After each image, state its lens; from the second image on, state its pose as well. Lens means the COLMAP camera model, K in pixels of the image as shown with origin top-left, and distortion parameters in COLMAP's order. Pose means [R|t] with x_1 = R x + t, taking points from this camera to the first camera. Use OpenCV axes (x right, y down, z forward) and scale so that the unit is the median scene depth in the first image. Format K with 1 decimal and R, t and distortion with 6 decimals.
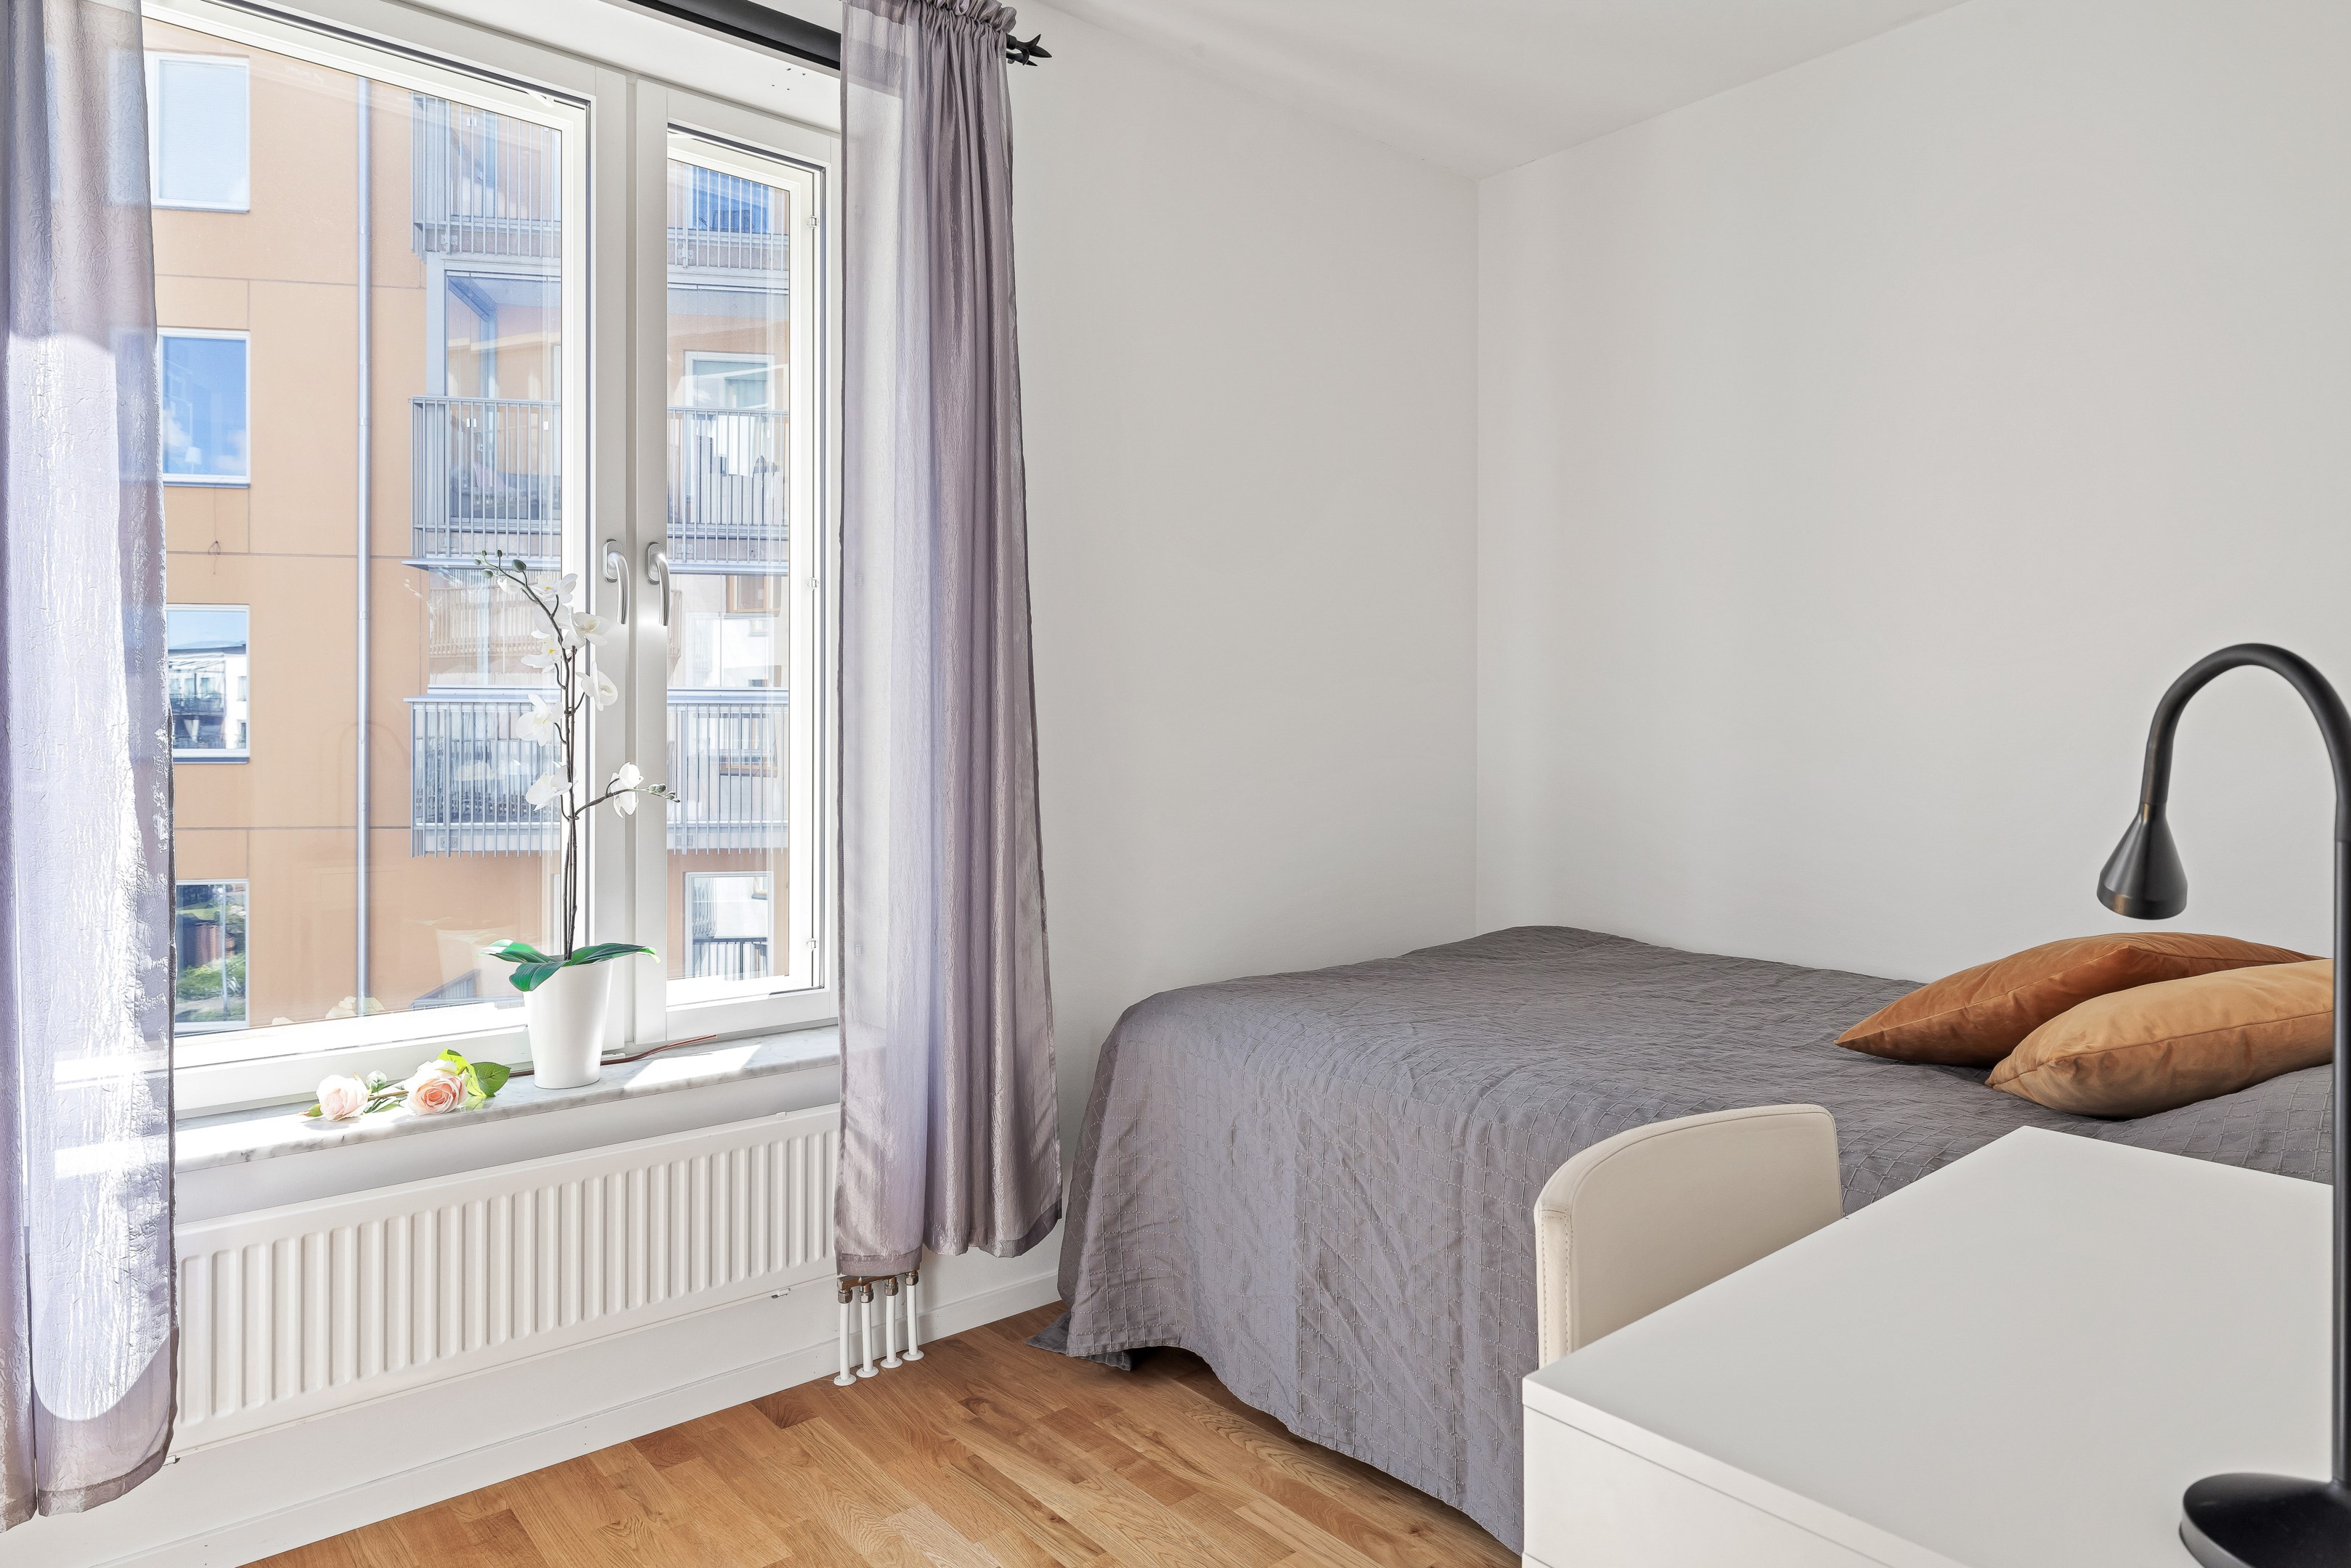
lens RADIAL K [[1378.7, 0, 1252.7], [0, 1378.7, 731.4], [0, 0, 1]] dist [-0.000173, 0.000614]
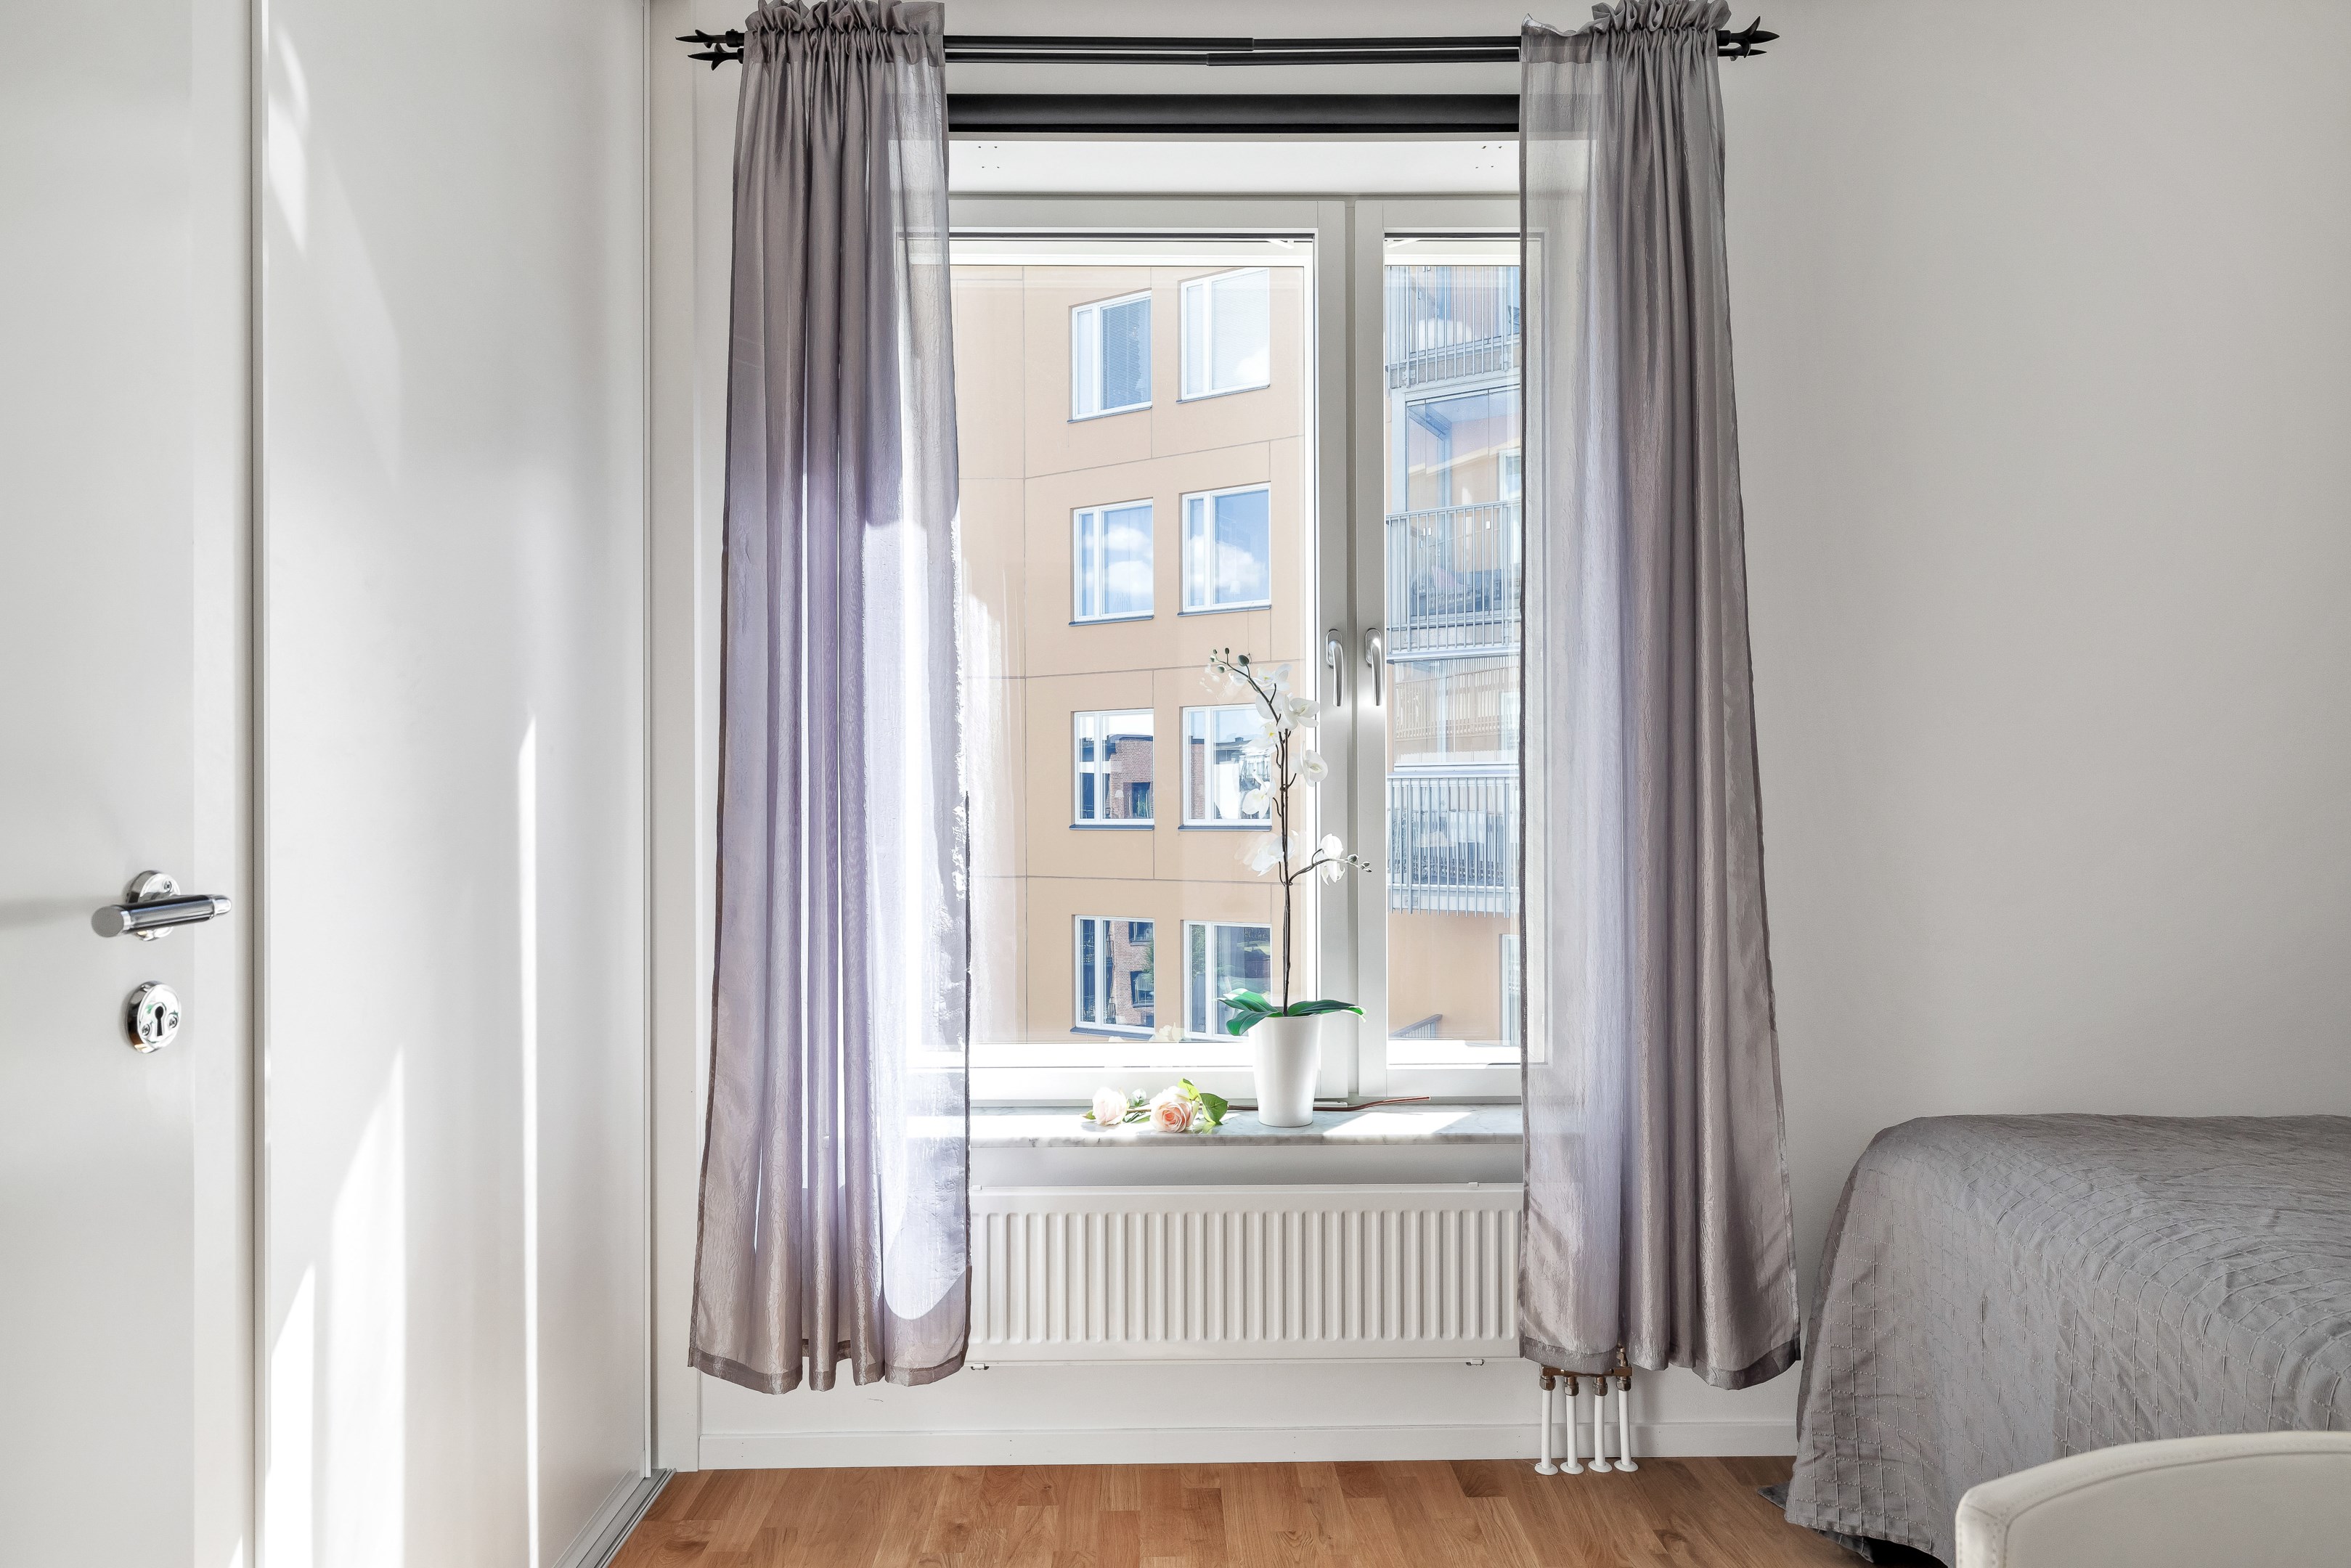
lens RADIAL K [[1378.7, 0, 1199.0], [0, 1378.7, 798.0], [0, 0, 1]] dist [-0.000173, 0.000614]
pose [[0.759350, -0.008980, -0.650620, 0.163906], [0.007280, 0.999959, -0.005305, -0.000844], [0.650642, -0.000708, 0.759385, 0.104303]]
